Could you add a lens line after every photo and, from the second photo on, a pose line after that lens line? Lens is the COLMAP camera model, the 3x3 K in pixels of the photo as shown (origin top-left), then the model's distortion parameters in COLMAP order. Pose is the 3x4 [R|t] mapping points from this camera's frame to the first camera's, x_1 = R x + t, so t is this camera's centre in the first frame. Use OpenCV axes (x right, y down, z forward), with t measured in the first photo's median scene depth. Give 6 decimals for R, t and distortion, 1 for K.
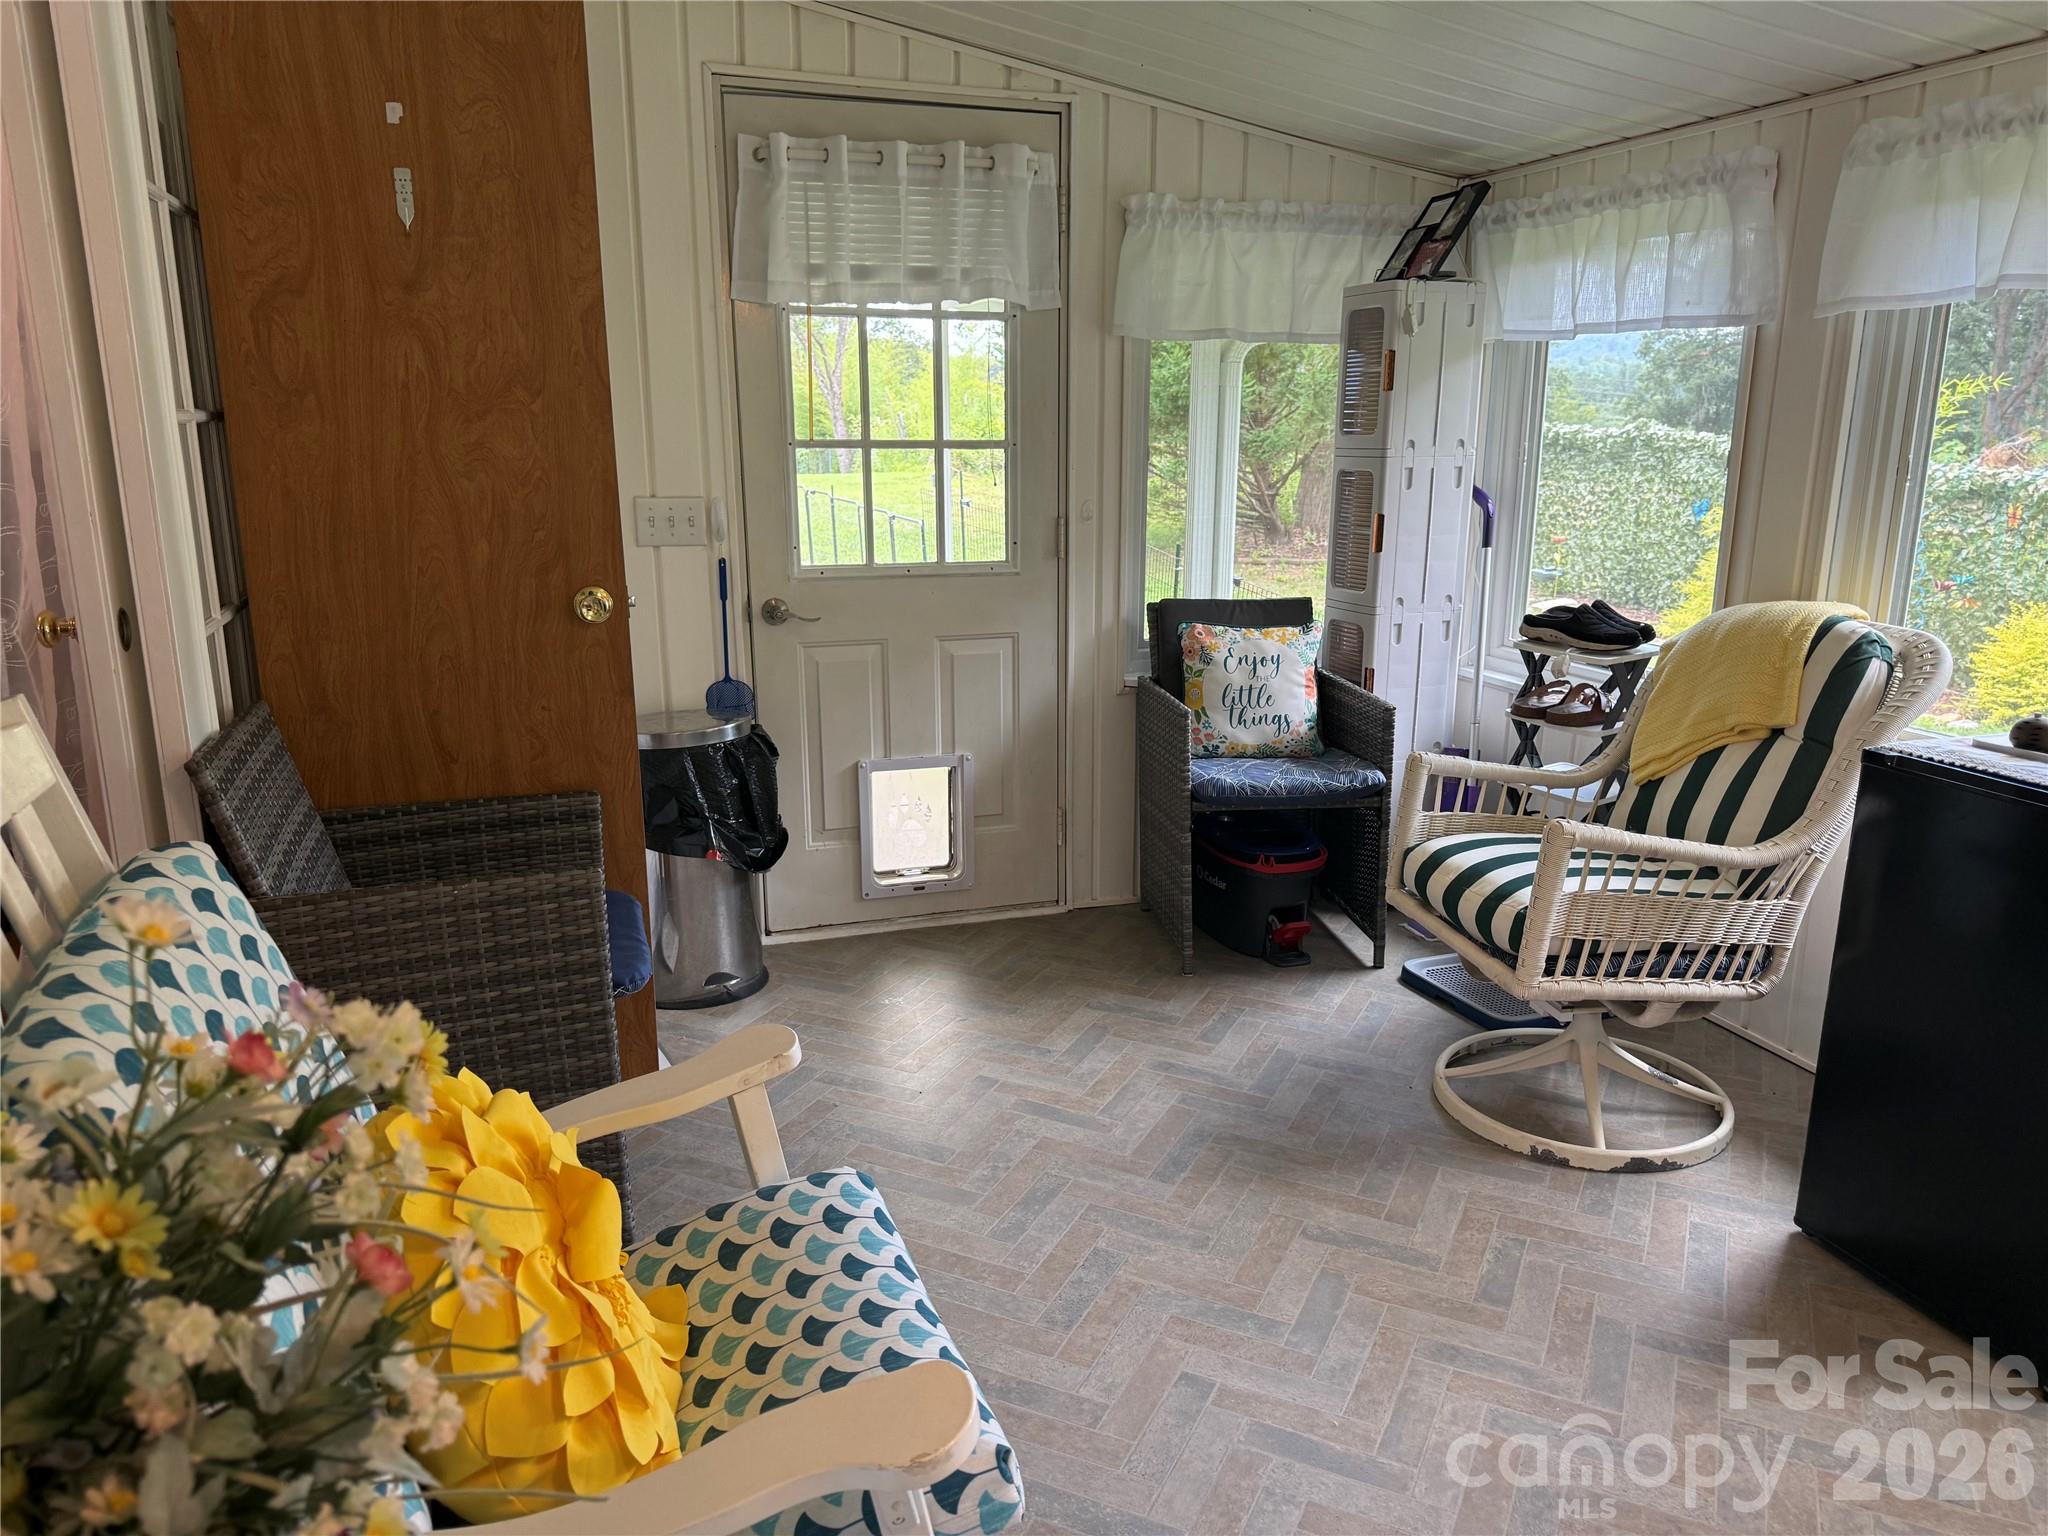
lens RADIAL K [[1431.0, 0, 1030.9], [0, 1431.0, 775.9], [0, 0, 1]] dist [0.100896, -0.124058]
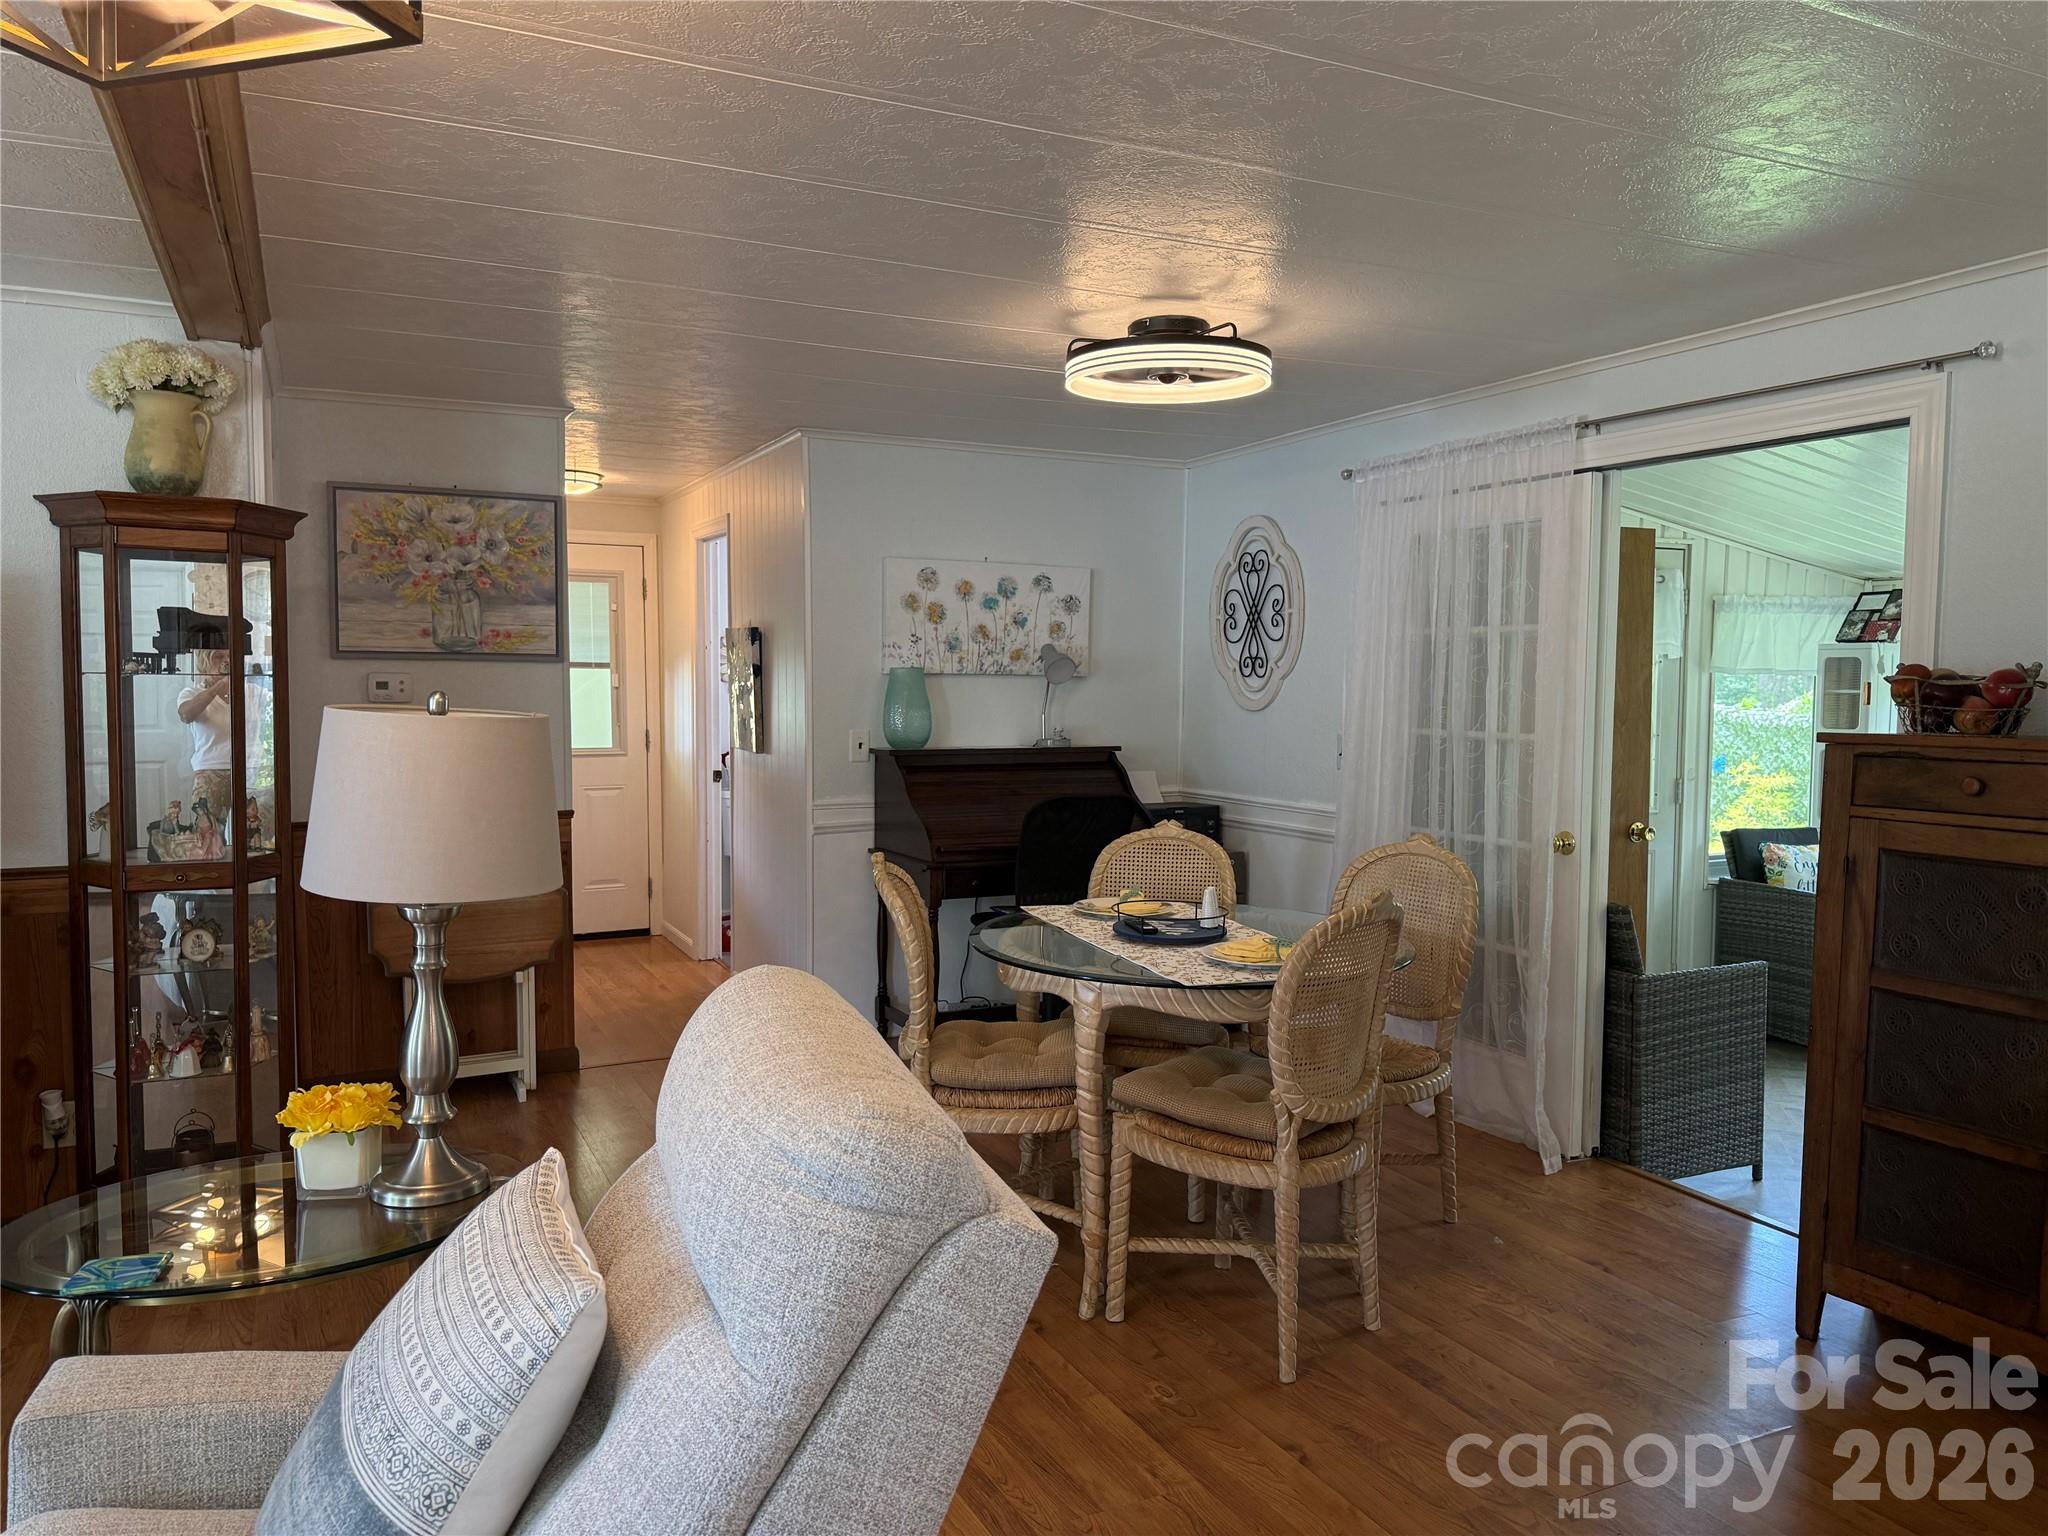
lens RADIAL K [[1433.9, 0, 1027.7], [0, 1433.9, 772.2], [0, 0, 1]] dist [0.140432, -0.202735]
pose [[0.991369, -0.006132, 0.130958, -0.973821], [0.028964, 0.984467, -0.173163, 0.080561], [-0.127862, 0.175462, 0.976148, -0.544517]]
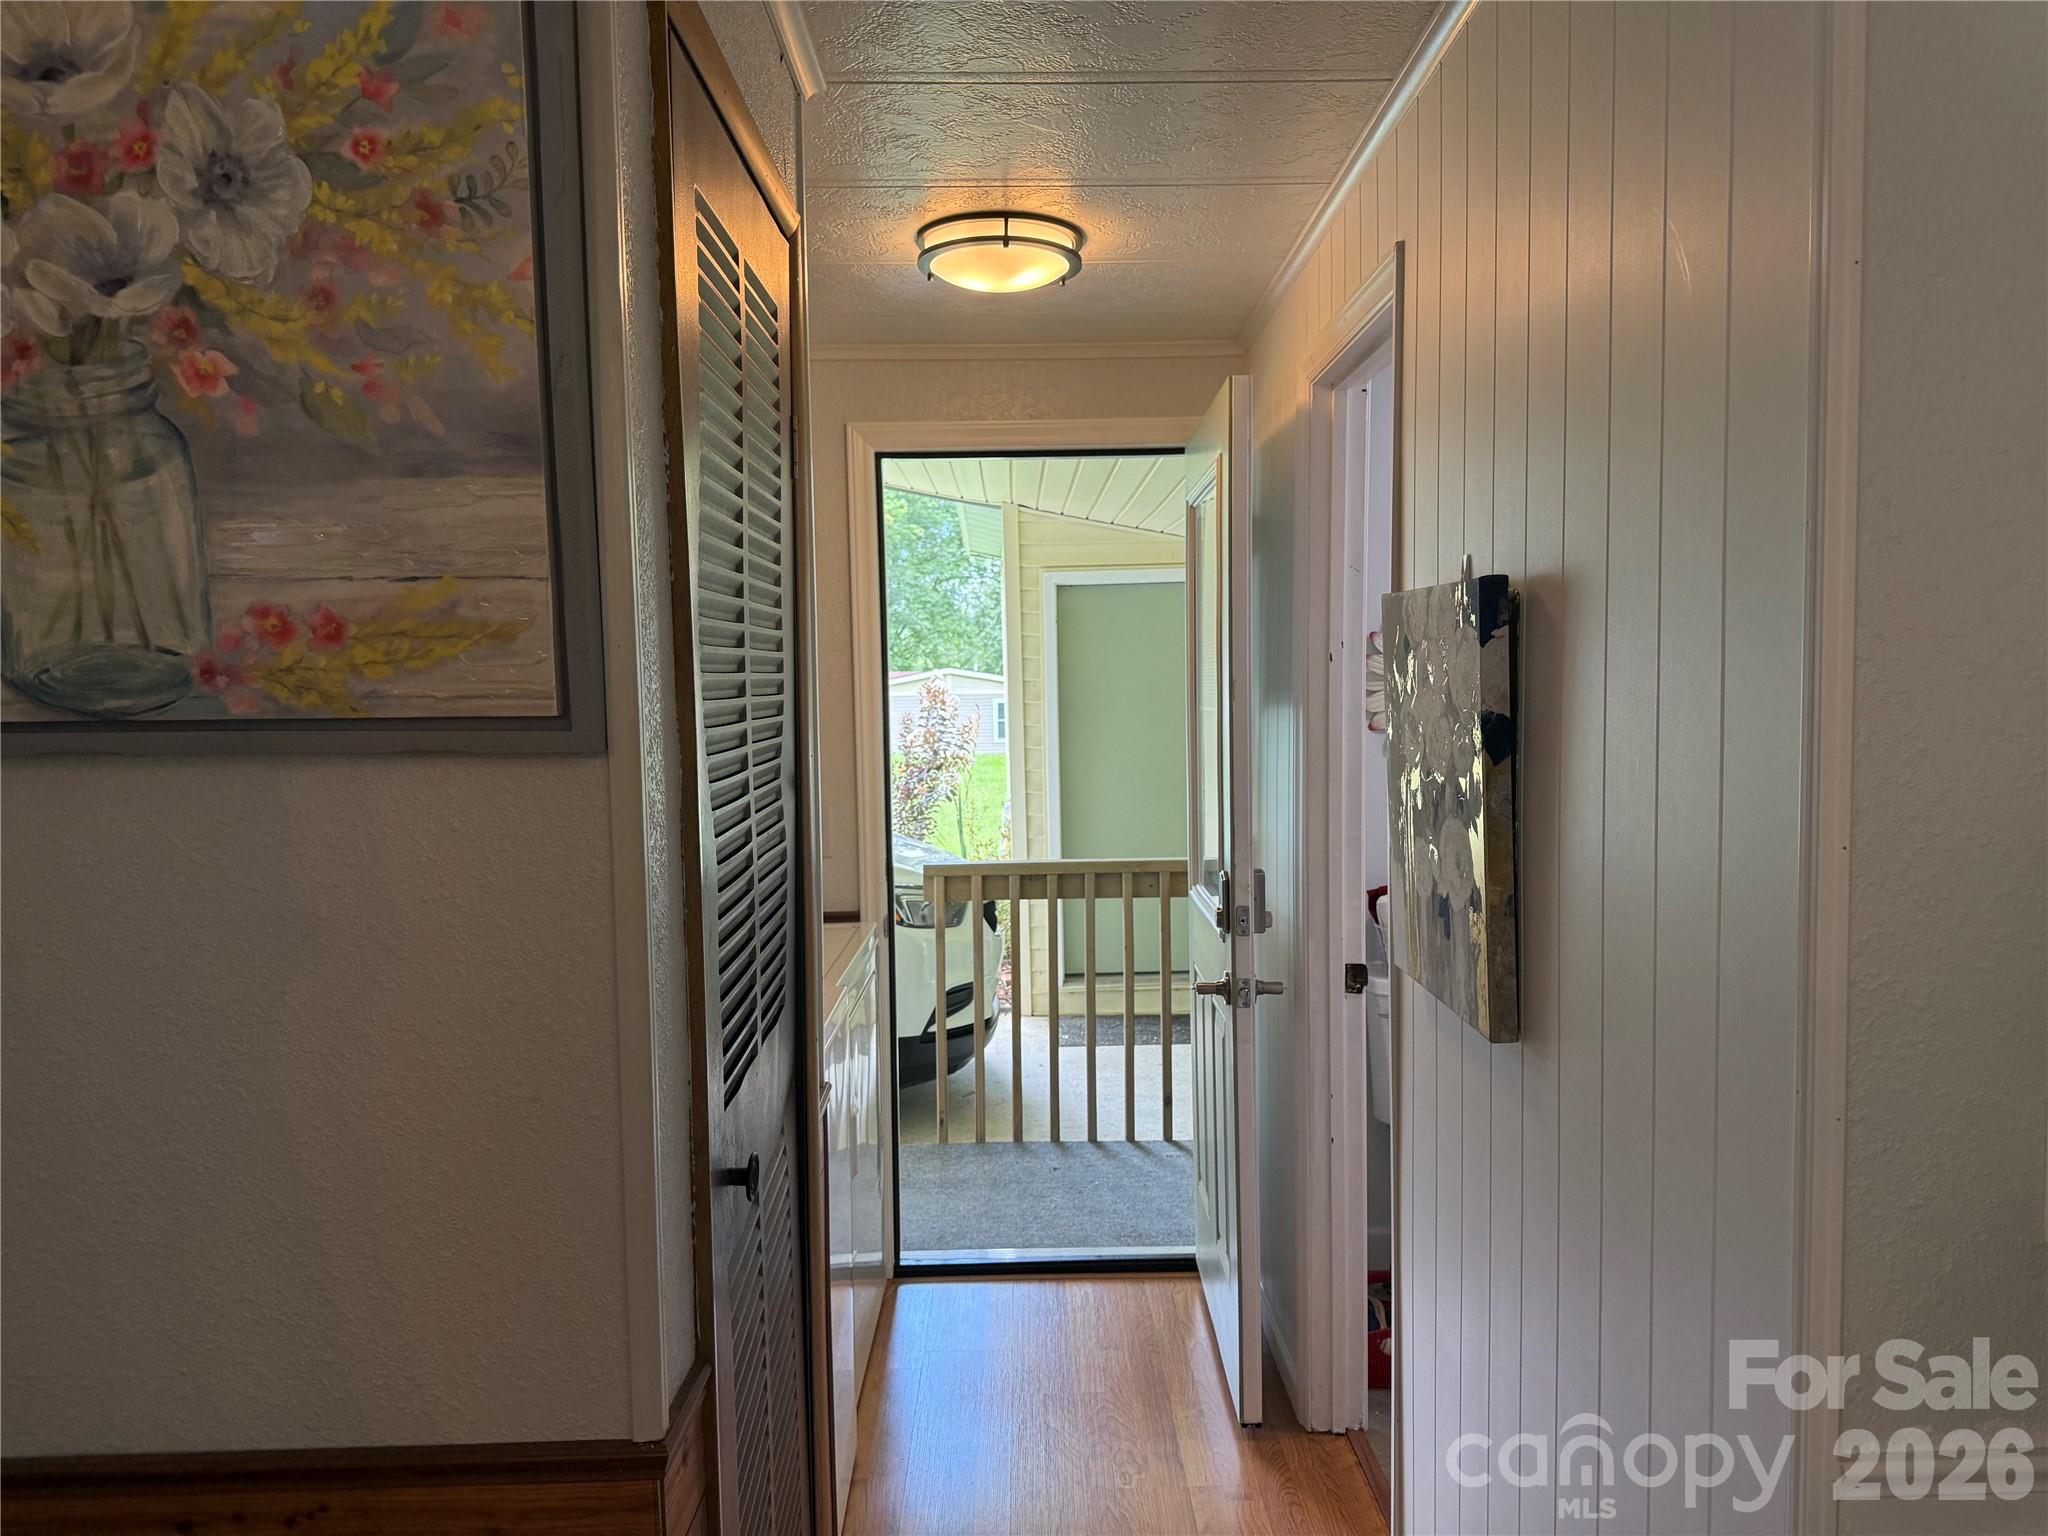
lens RADIAL K [[1431.0, 0, 1030.9], [0, 1431.0, 775.9], [0, 0, 1]] dist [0.100896, -0.124058]
pose [[0.951839, 0.004104, -0.306569, -1.067428], [-0.057084, 0.984799, -0.164051, -0.243412], [0.301236, 0.173651, 0.937605, 0.658606]]
